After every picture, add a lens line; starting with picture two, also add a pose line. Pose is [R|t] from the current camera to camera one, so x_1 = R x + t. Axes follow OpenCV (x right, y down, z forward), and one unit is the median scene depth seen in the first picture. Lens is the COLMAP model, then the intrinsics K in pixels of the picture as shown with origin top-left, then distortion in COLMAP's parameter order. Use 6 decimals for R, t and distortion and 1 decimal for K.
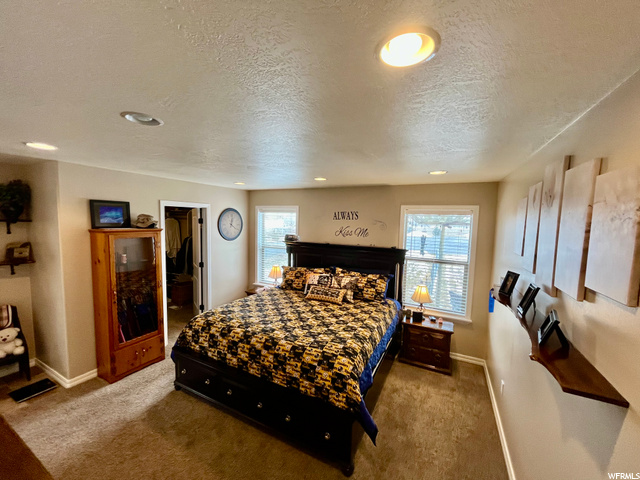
lens RADIAL K [[258.4, 0, 317.6], [0, 258.4, 241.3], [0, 0, 1]] dist [-0.007412, 0.000749]
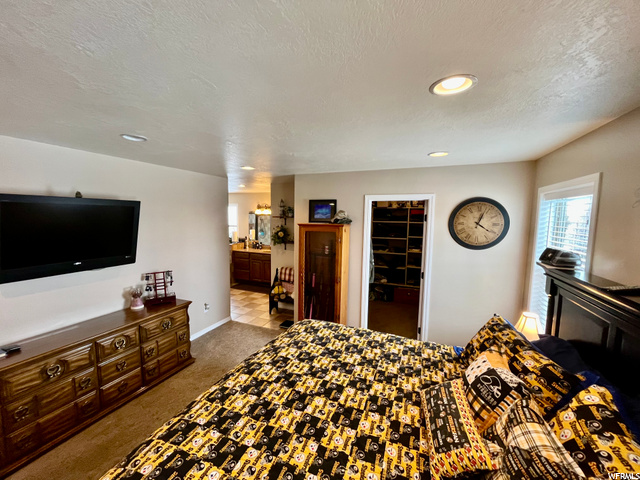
lens RADIAL K [[258.4, 0, 316.2], [0, 258.4, 238.7], [0, 0, 1]] dist [-0.007412, 0.000749]
pose [[0.068684, 0.065516, -0.995485, 0.394728], [-0.094072, 0.993821, 0.058916, -0.045669], [0.993193, 0.089601, 0.074423, 0.894249]]
